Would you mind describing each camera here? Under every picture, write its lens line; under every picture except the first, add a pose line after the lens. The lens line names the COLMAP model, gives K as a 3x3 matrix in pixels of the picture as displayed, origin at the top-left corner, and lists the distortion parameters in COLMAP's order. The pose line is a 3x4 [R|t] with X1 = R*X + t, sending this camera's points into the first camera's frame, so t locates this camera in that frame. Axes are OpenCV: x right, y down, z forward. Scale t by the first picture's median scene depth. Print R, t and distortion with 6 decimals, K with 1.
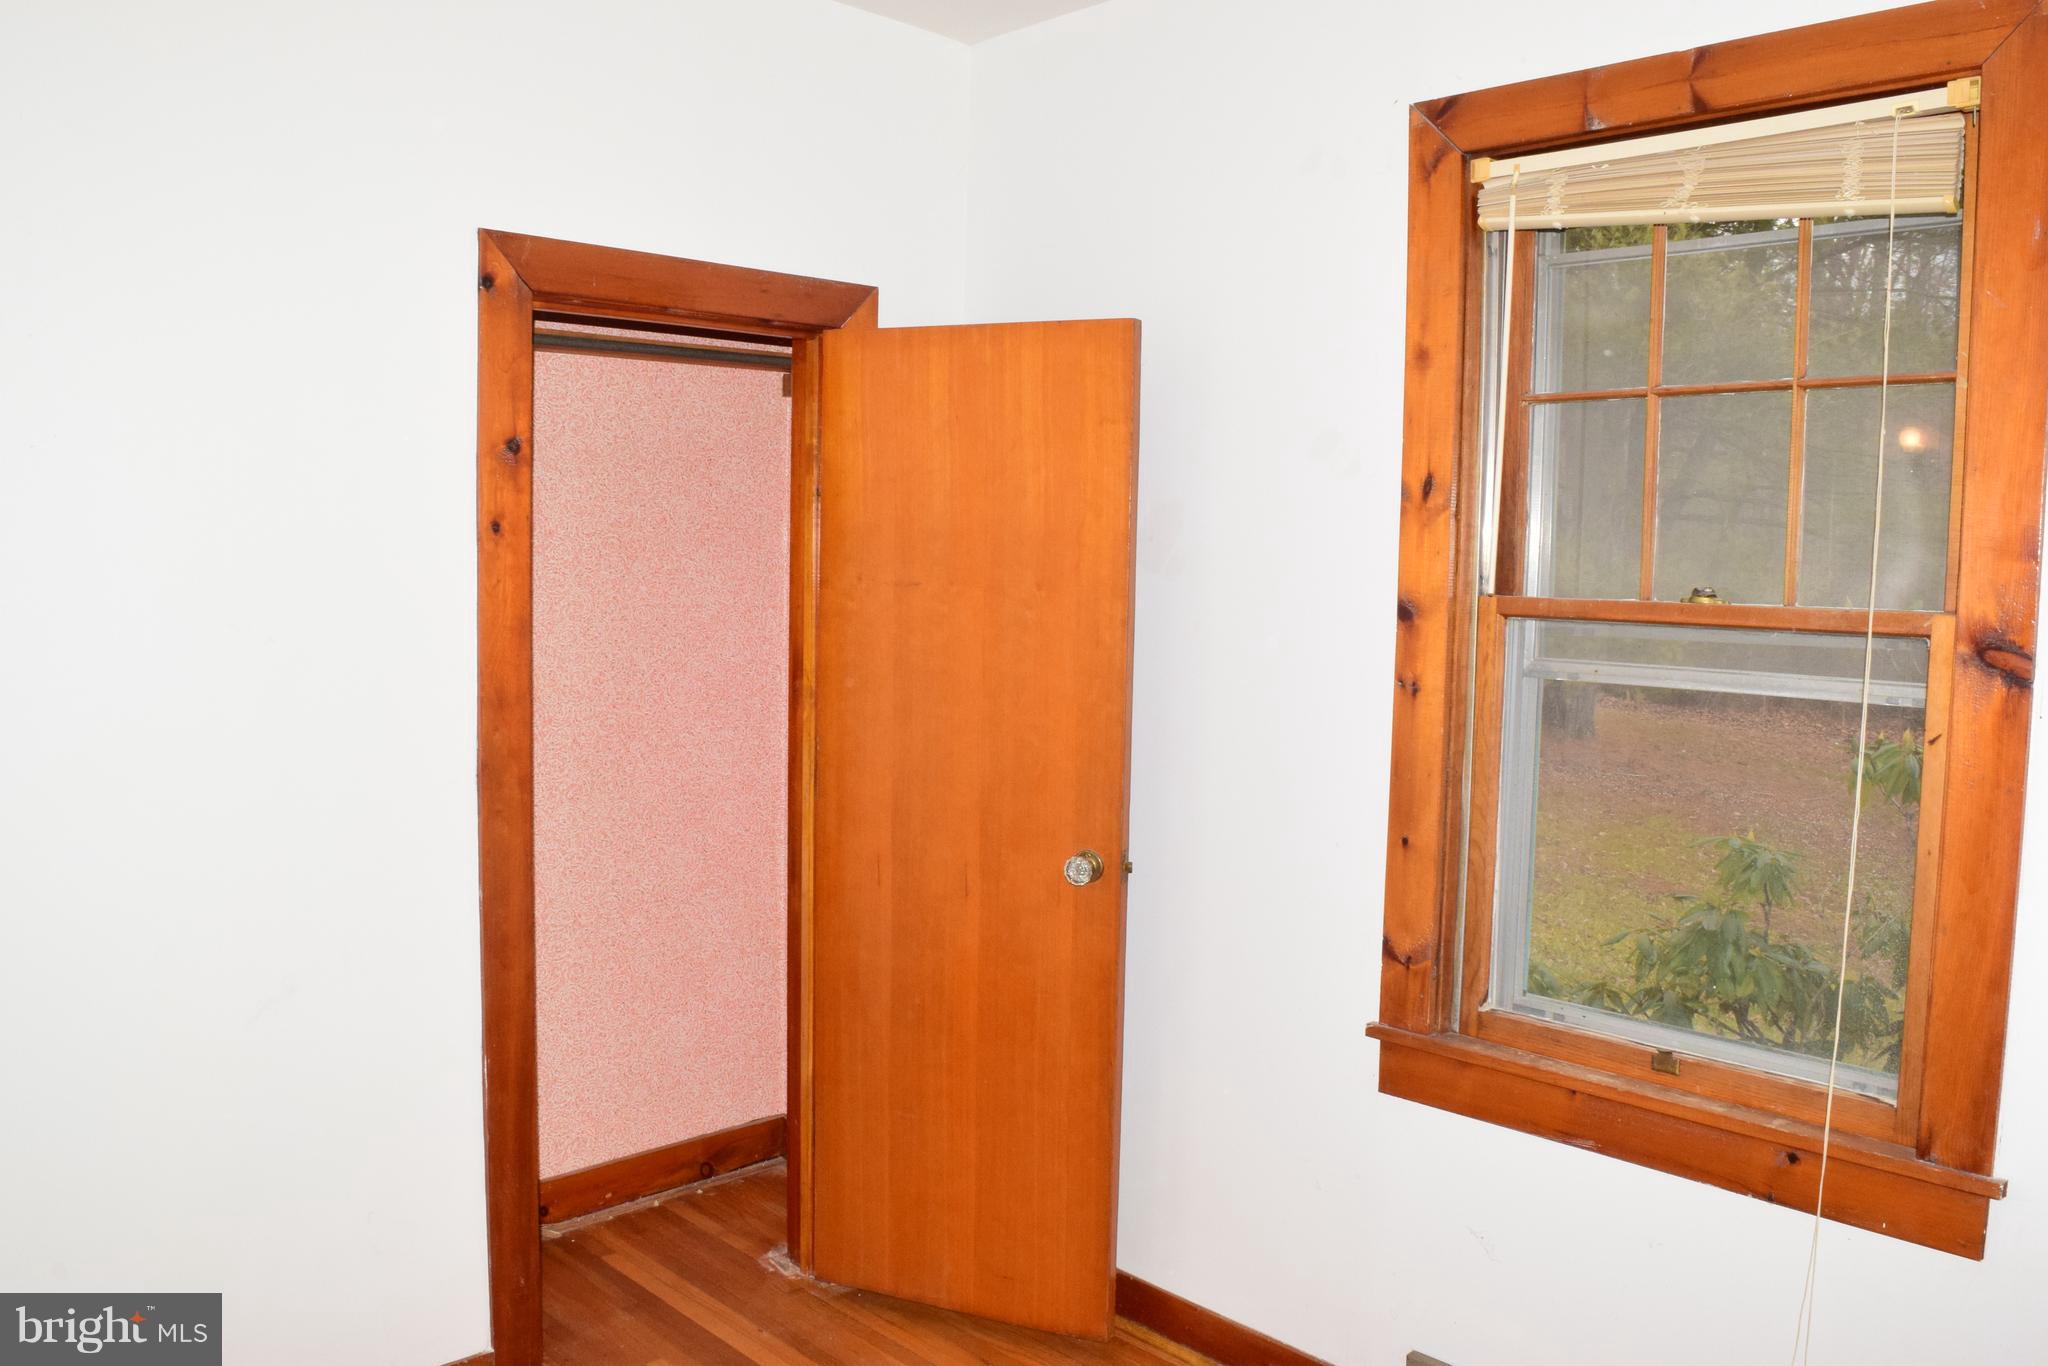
lens RADIAL K [[1607.7, 0, 999.2], [0, 1607.7, 673.7], [0, 0, 1]] dist [-0.092422, 0.021057]
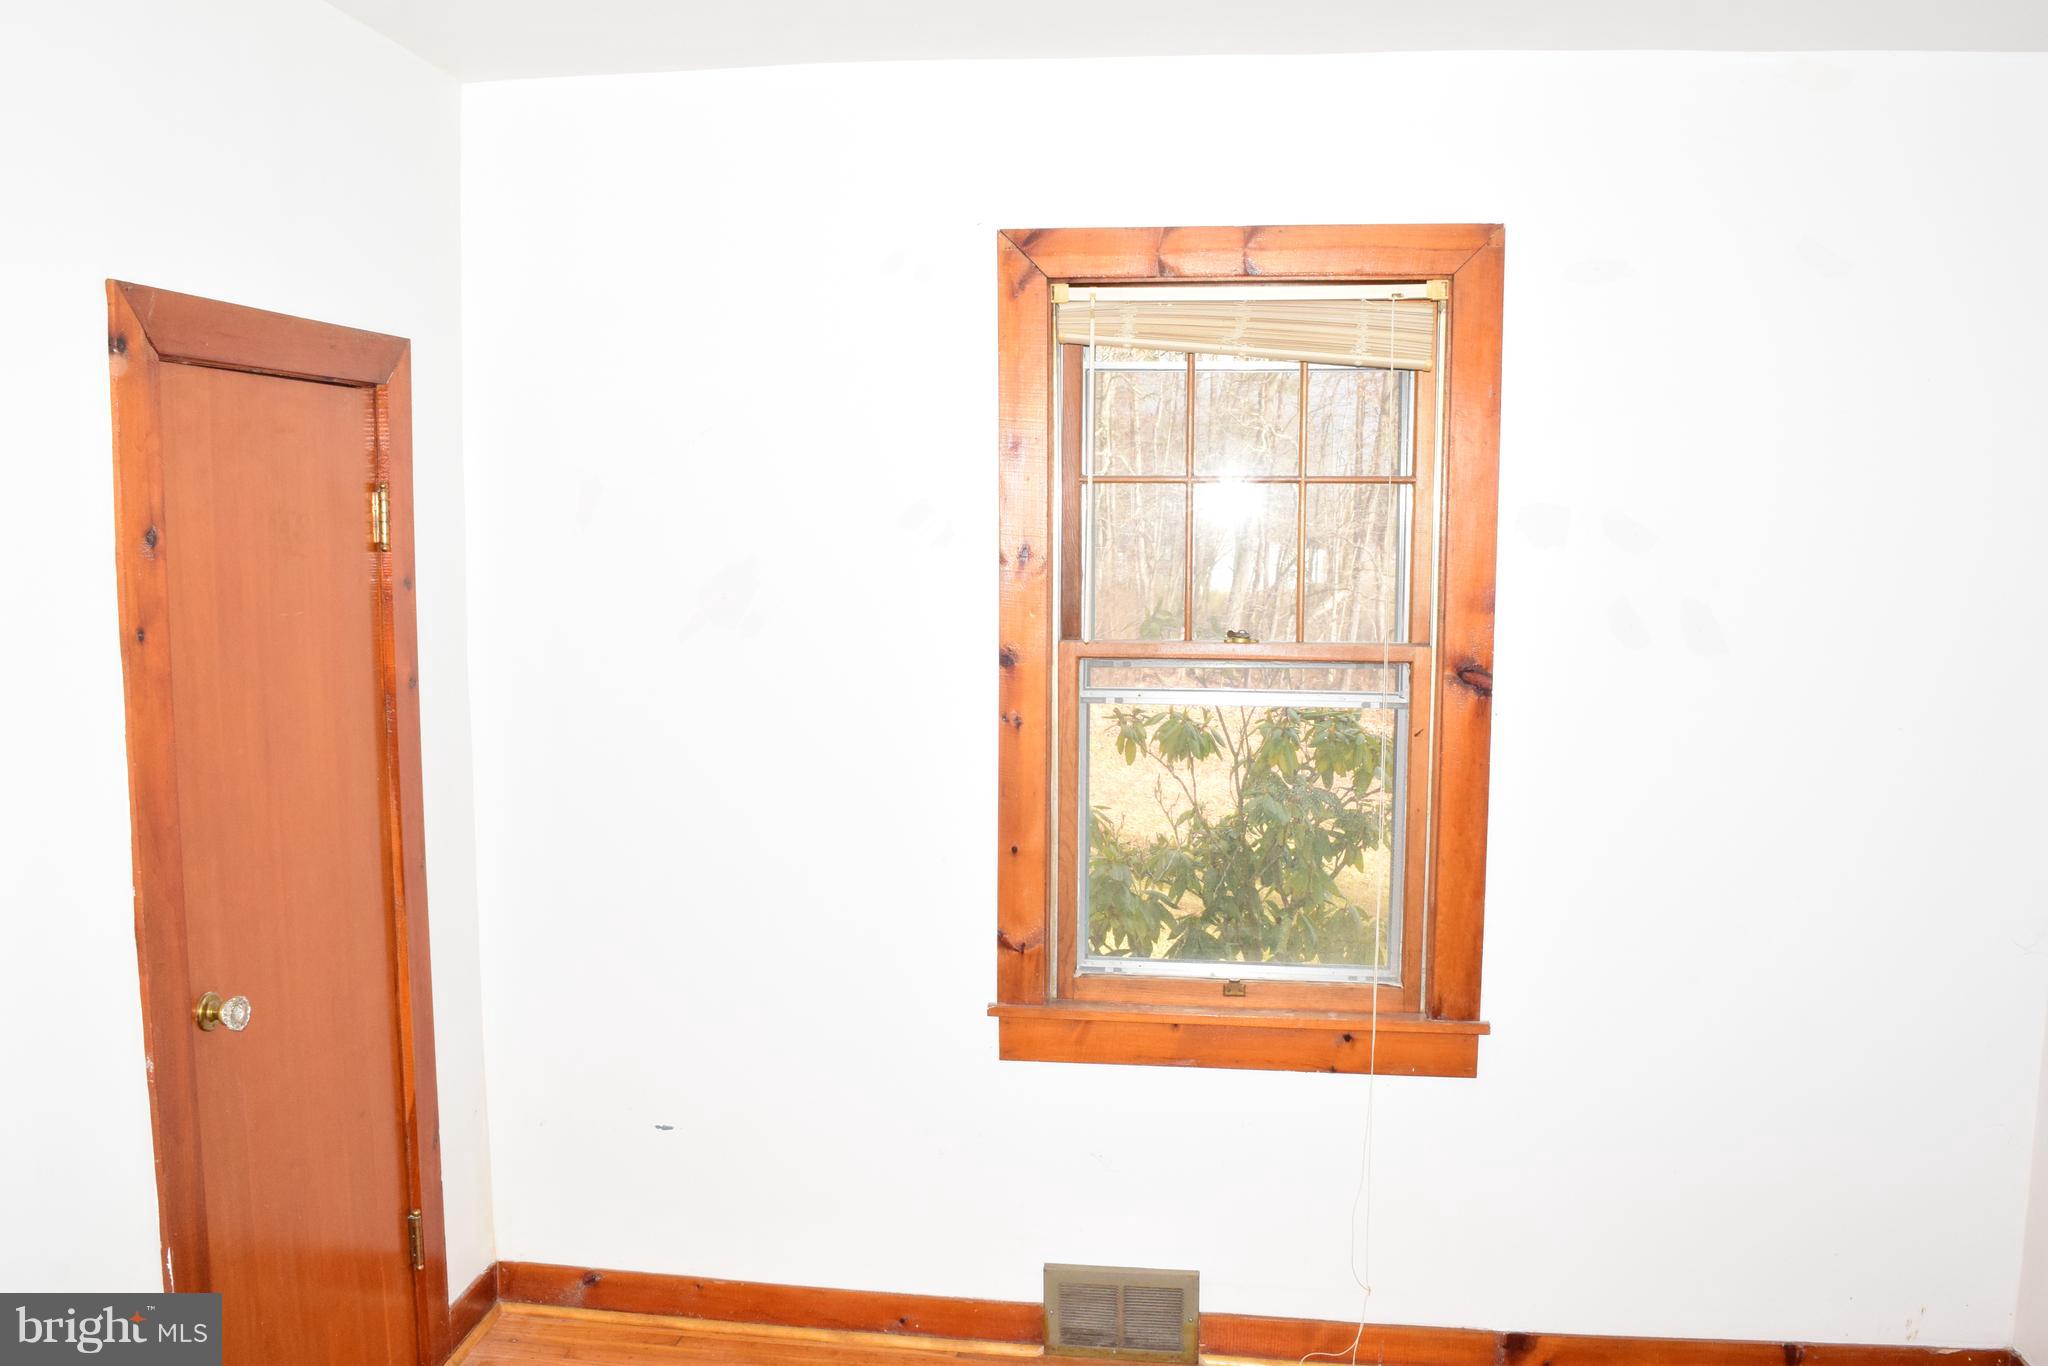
lens RADIAL K [[1607.7, 0, 1002.9], [0, 1607.7, 680.1], [0, 0, 1]] dist [-0.092422, 0.021057]
pose [[0.776819, -0.081192, 0.624468, -0.524111], [0.060803, 0.996691, 0.053951, -0.092646], [-0.626782, -0.003941, 0.779185, 0.069880]]
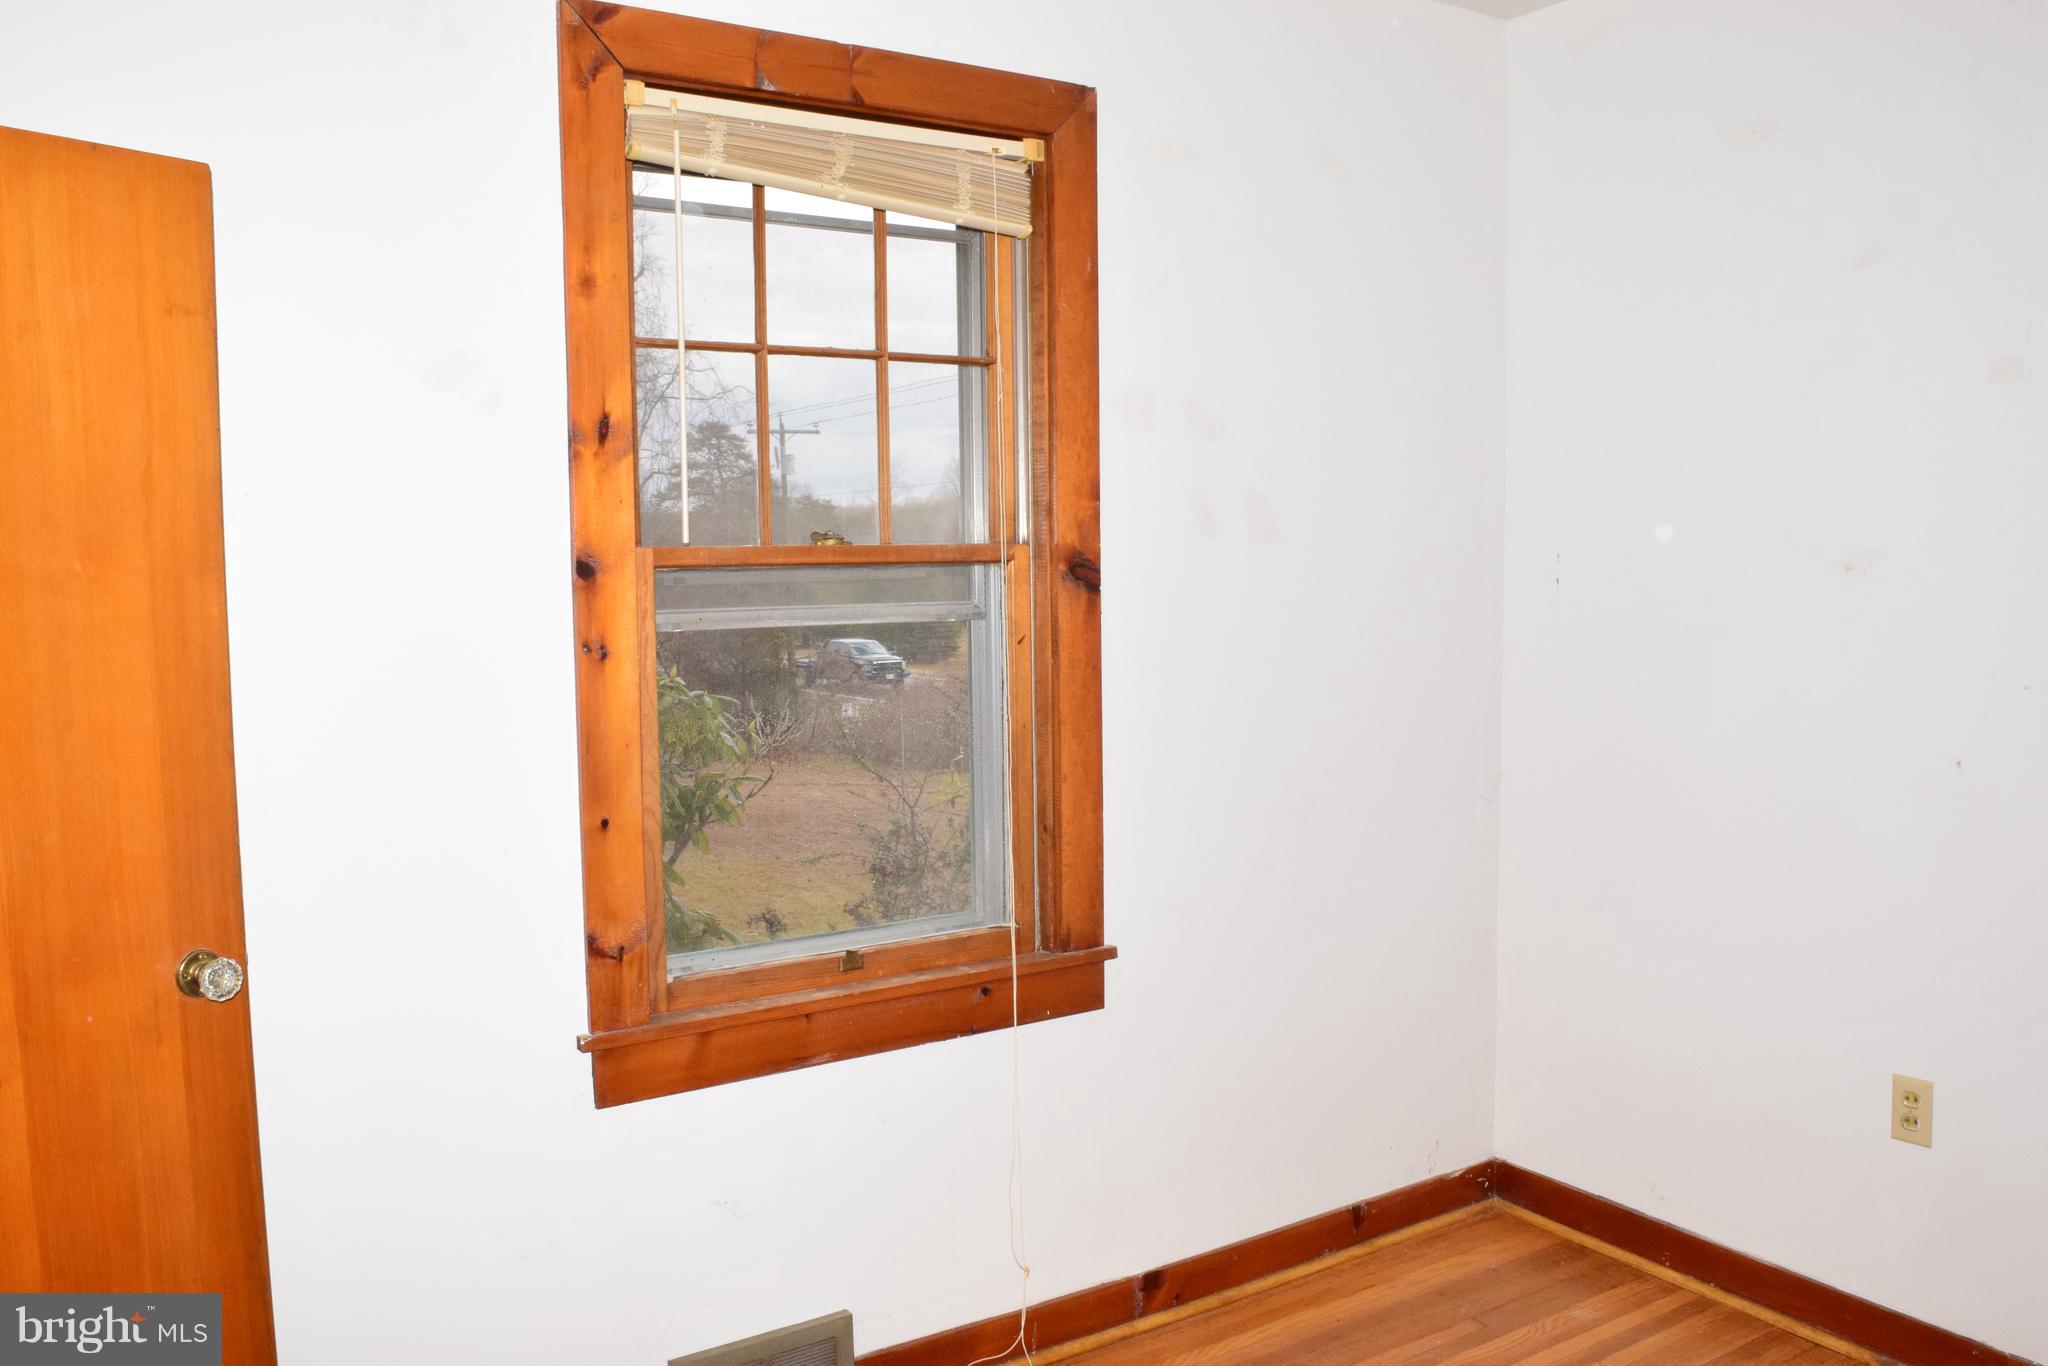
lens RADIAL K [[1607.7, 0, 993.2], [0, 1607.7, 681.6], [0, 0, 1]] dist [-0.092422, 0.021057]
pose [[0.180670, -0.096182, 0.978830, -0.613052], [0.090709, 0.992595, 0.080792, -0.028552], [-0.979352, 0.074192, 0.188056, 0.645607]]
